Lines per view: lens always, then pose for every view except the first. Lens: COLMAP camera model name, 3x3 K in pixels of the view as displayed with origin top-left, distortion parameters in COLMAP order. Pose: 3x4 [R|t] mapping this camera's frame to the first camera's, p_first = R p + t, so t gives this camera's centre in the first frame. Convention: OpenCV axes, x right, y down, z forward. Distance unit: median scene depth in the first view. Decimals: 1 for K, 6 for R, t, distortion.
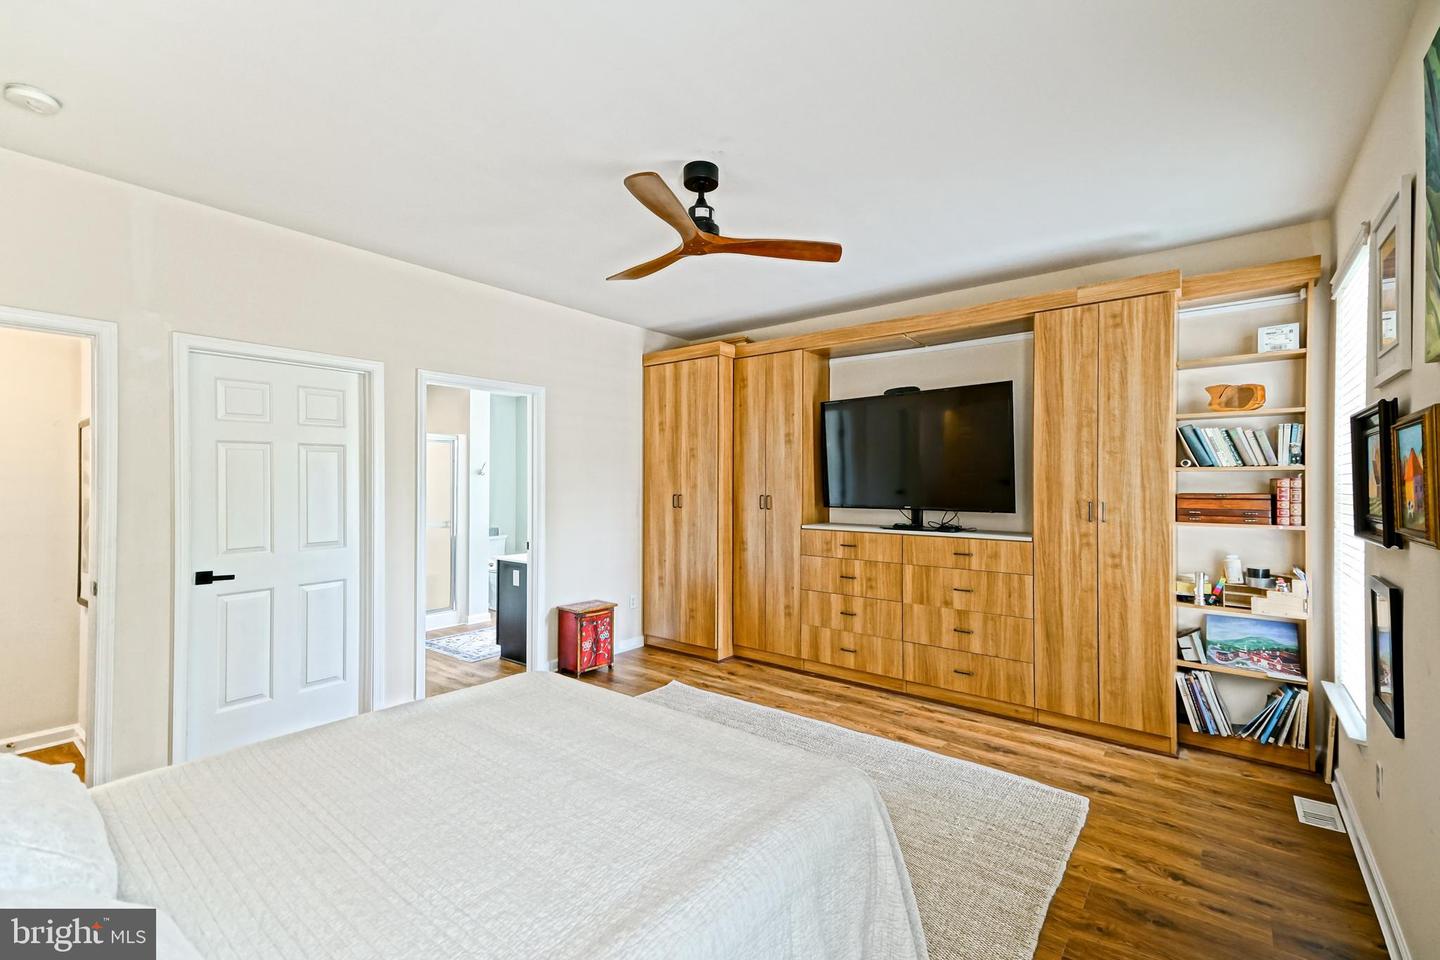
lens RADIAL K [[631.3, 0, 720.3], [0, 631.3, 473.7], [0, 0, 1]] dist [0.037001, -0.000053]
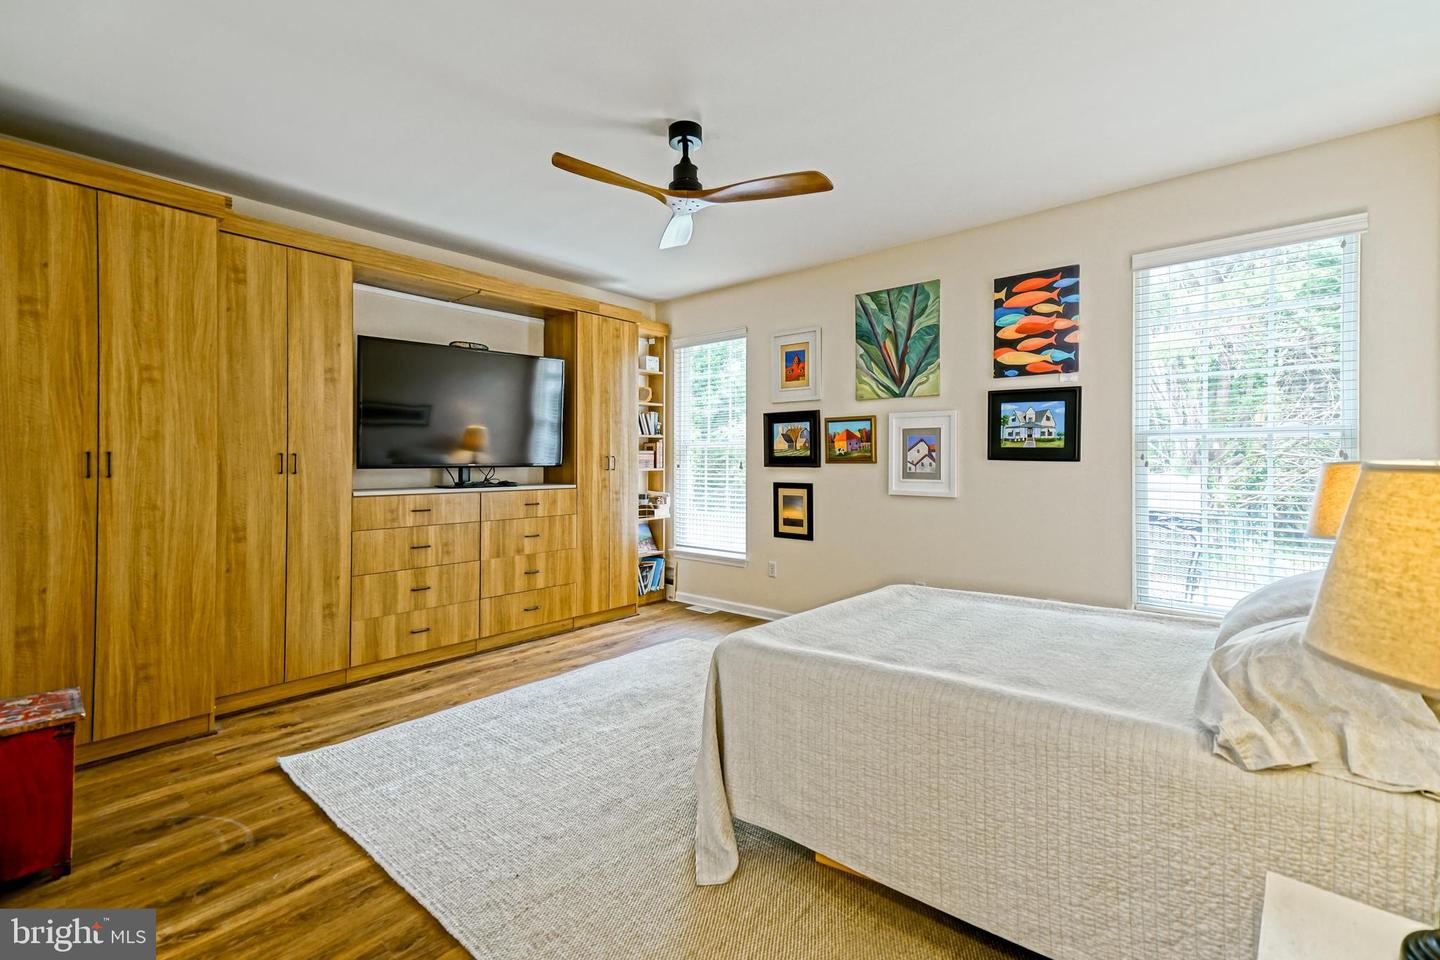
lens RADIAL K [[649.7, 0, 693.3], [0, 649.7, 452.6], [0, 0, 1]] dist [0.049864, -0.000046]
pose [[0.068320, 0.012539, 0.997585, -0.691229], [-0.011593, 0.999863, -0.011774, 0.041451], [-0.997596, -0.010761, 0.068456, 0.582542]]
